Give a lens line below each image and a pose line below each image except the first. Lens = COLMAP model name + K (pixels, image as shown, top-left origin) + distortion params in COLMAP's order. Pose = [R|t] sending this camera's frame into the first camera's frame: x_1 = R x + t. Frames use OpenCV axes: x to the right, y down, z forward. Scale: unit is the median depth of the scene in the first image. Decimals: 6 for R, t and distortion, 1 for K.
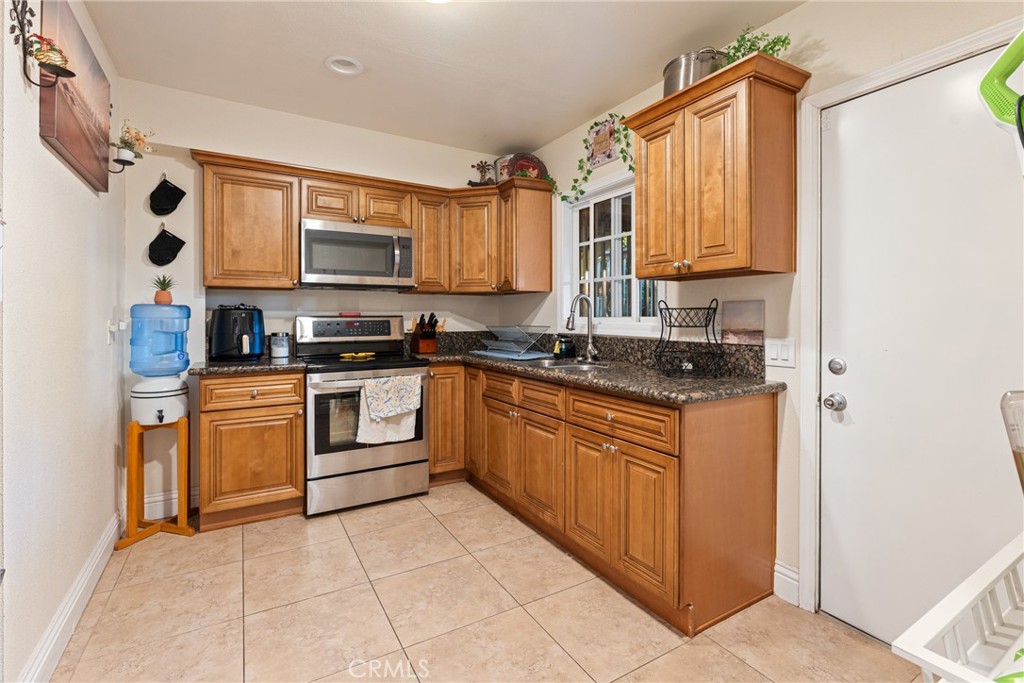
lens RADIAL K [[461.1, 0, 512.7], [0, 461.1, 318.4], [0, 0, 1]] dist [0.000220, 0.000004]
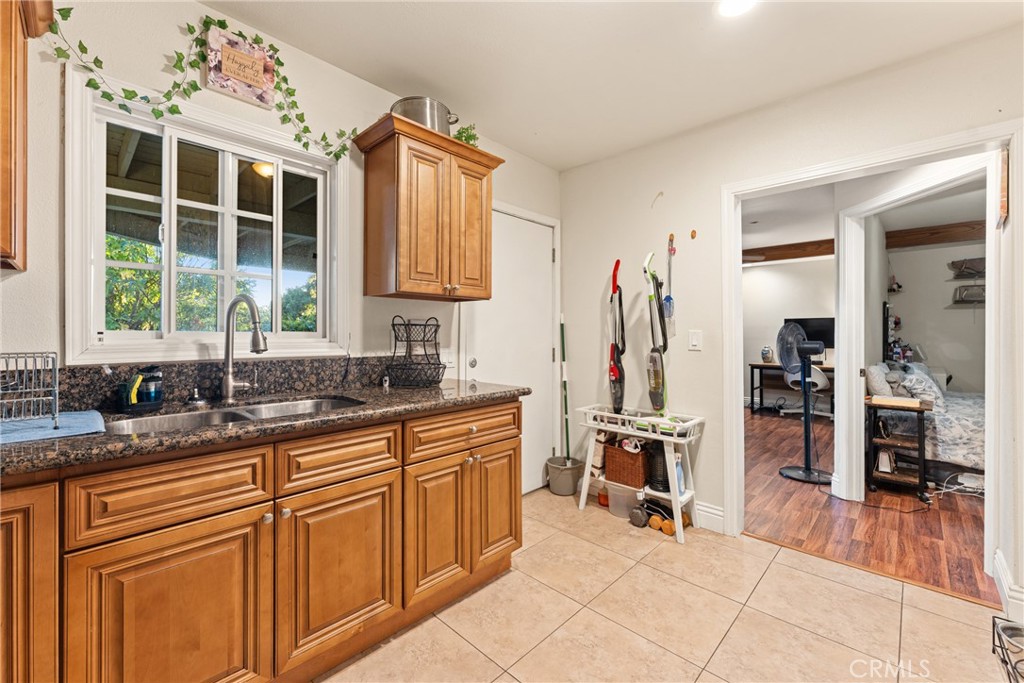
lens RADIAL K [[415.3, 0, 509.1], [0, 415.3, 335.1], [0, 0, 1]] dist [0.000399, -0.000001]
pose [[-0.260154, -0.001415, 0.965566, -0.564952], [0.002283, 0.999995, 0.002081, 0.001907], [-0.965564, 0.002745, -0.260150, 0.932201]]
